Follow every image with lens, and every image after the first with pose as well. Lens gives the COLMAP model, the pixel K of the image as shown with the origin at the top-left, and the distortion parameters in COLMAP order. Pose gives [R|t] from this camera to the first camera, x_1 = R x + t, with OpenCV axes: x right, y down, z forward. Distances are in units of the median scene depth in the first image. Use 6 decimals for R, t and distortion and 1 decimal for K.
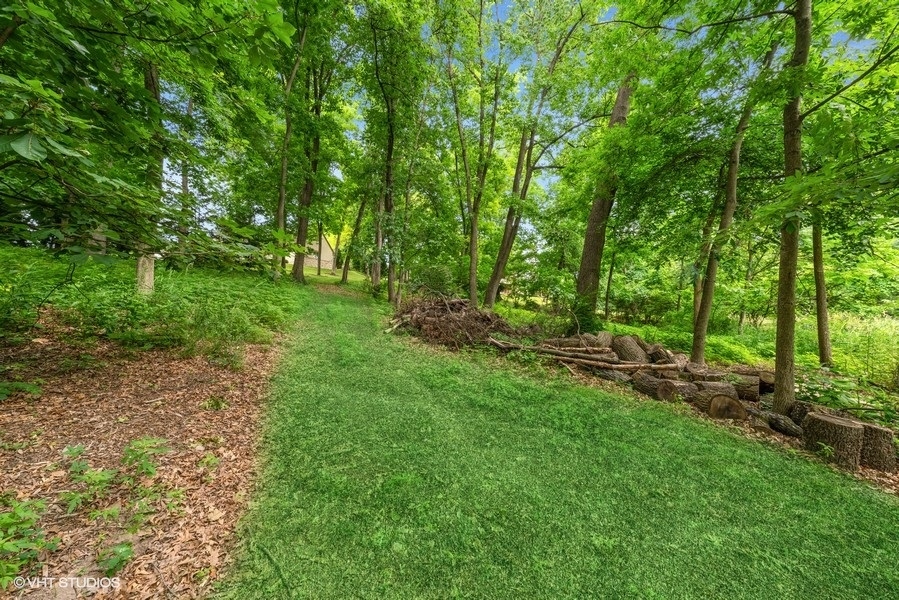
lens RADIAL K [[319.4, 0, 452.0], [0, 319.4, 303.1], [0, 0, 1]] dist [0.002013, 0.000174]
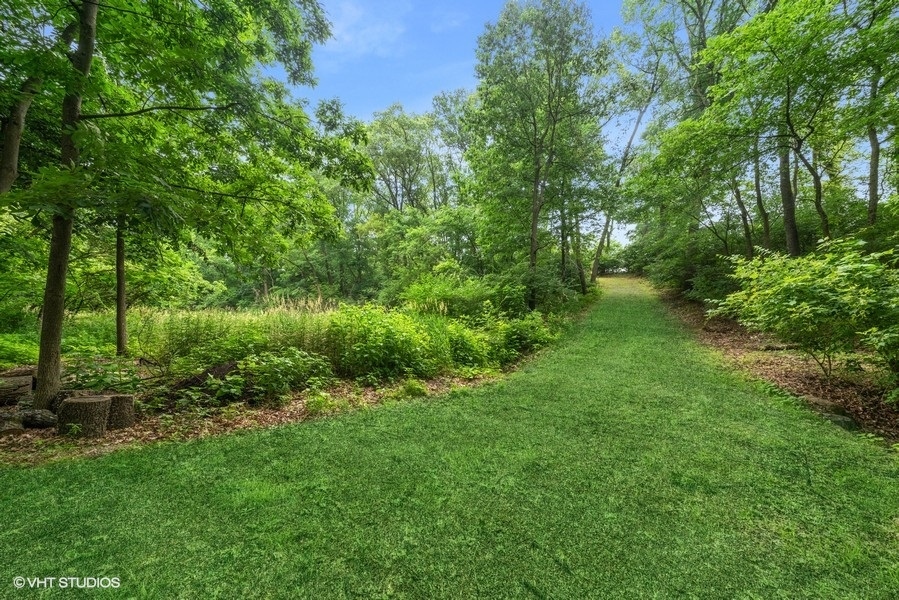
lens RADIAL K [[319.4, 0, 448.8], [0, 319.4, 309.9], [0, 0, 1]] dist [0.002013, 0.000174]
pose [[-0.039508, -0.000422, 0.999219, 0.004459], [-0.039295, 0.999227, -0.001132, -0.001721], [-0.998446, -0.039309, -0.039494, -0.205623]]
